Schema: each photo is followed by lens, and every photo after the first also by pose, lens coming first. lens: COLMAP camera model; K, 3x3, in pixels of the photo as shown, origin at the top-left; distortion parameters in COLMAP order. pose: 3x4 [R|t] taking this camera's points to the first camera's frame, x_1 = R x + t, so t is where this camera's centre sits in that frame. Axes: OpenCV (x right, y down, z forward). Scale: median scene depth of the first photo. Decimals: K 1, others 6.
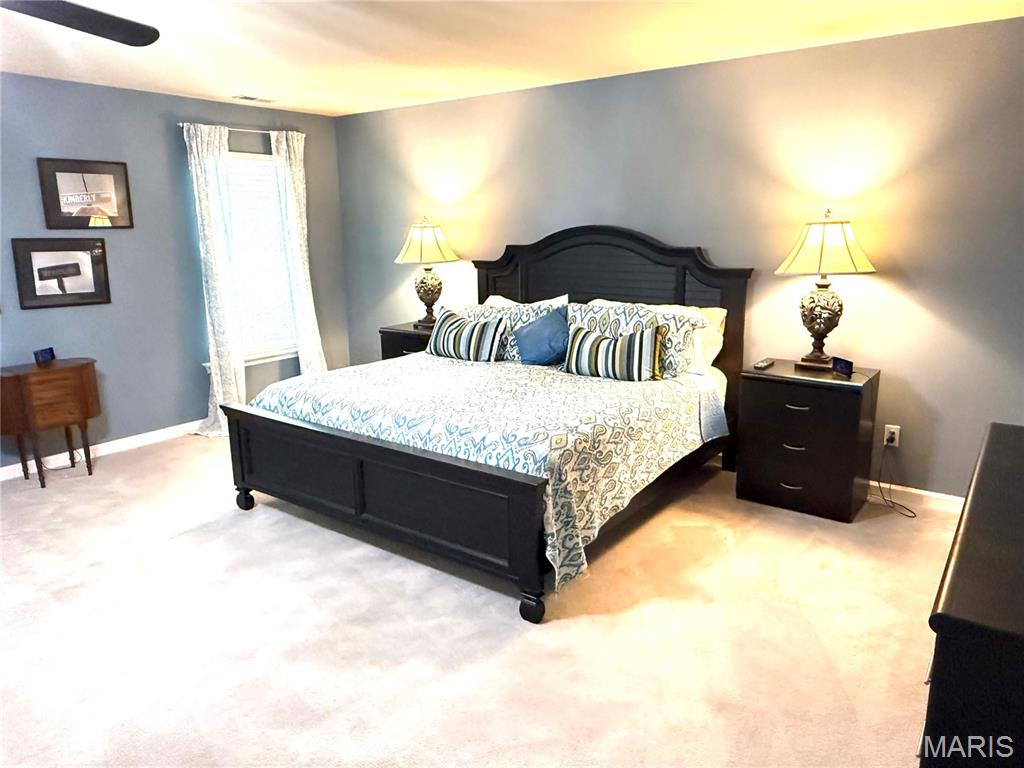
lens RADIAL K [[701.2, 0, 512.7], [0, 701.2, 385.1], [0, 0, 1]] dist [-0.003434, -0.001460]
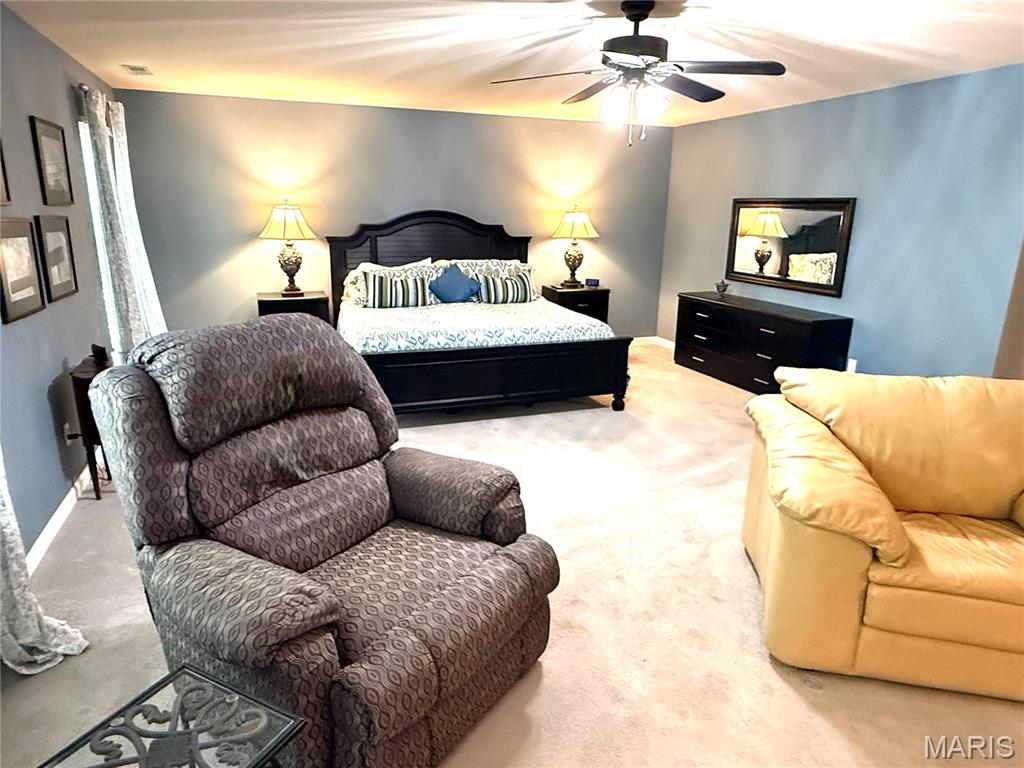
lens RADIAL K [[633.0, 0, 511.8], [0, 633.0, 379.9], [0, 0, 1]] dist [-0.007853, -0.000728]
pose [[0.545729, -0.204752, 0.812562, -1.052832], [0.167129, 0.976801, 0.133891, -0.031111], [-0.821126, 0.062735, 0.567289, 0.134855]]
